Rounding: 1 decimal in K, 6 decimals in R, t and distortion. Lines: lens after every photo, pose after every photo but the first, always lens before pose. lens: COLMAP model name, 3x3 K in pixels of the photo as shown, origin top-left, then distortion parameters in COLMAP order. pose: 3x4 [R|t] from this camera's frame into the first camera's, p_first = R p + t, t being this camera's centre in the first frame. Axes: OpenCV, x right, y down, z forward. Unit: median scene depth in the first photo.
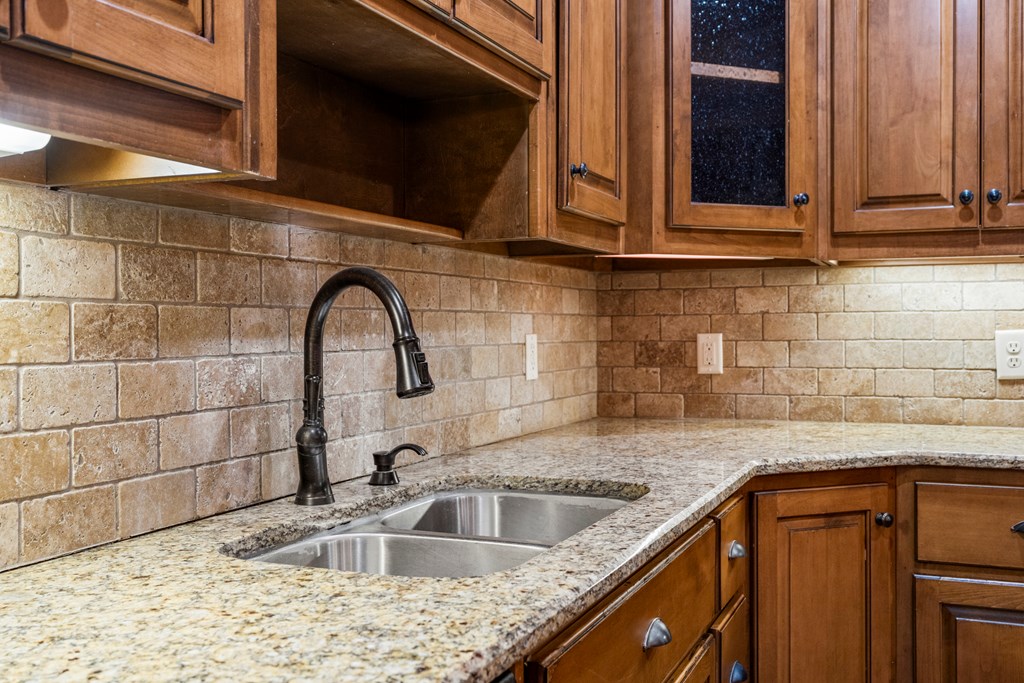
lens RADIAL K [[996.4, 0, 512.5], [0, 996.4, 337.6], [0, 0, 1]] dist [0.004865, 0.000000]
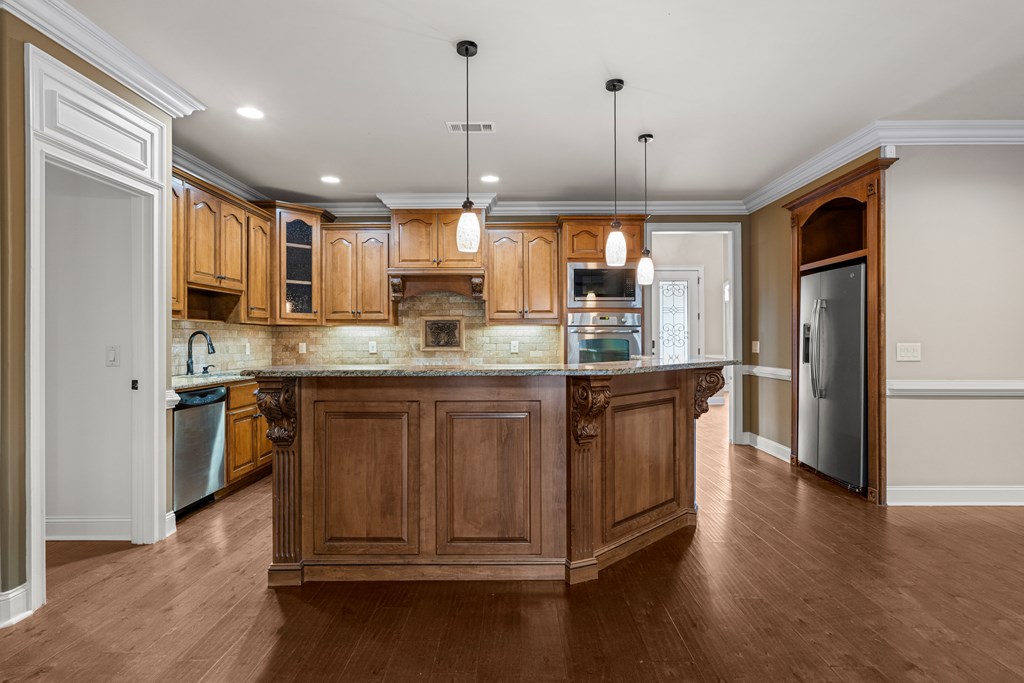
lens RADIAL K [[529.1, 0, 509.9], [0, 529.1, 333.6], [0, 0, 1]] dist [-0.002156, 0.000027]
pose [[0.923931, 0.003054, 0.382547, 0.241560], [0.005922, 0.999734, -0.022285, 0.015979], [-0.382514, 0.022855, 0.923667, -1.844251]]
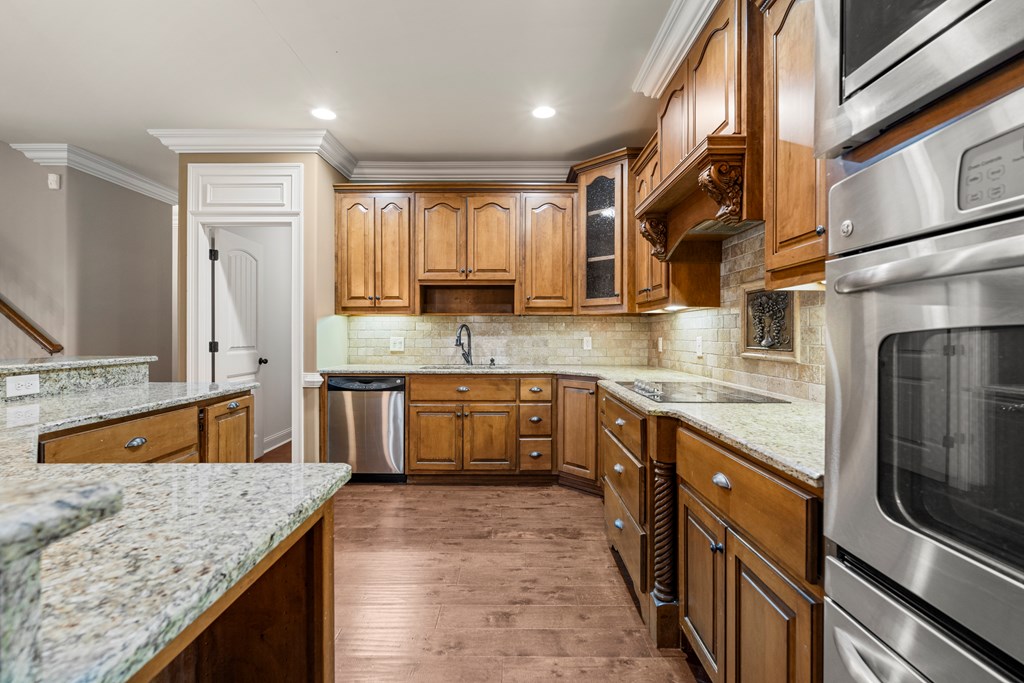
lens RADIAL K [[455.8, 0, 511.6], [0, 455.8, 335.4], [0, 0, 1]] dist [-0.002322, -0.000595]
pose [[0.391855, 0.004939, -0.920014, 1.881438], [-0.013010, 0.999915, -0.000173, -0.006468], [0.919935, 0.012037, 0.391886, 0.164761]]
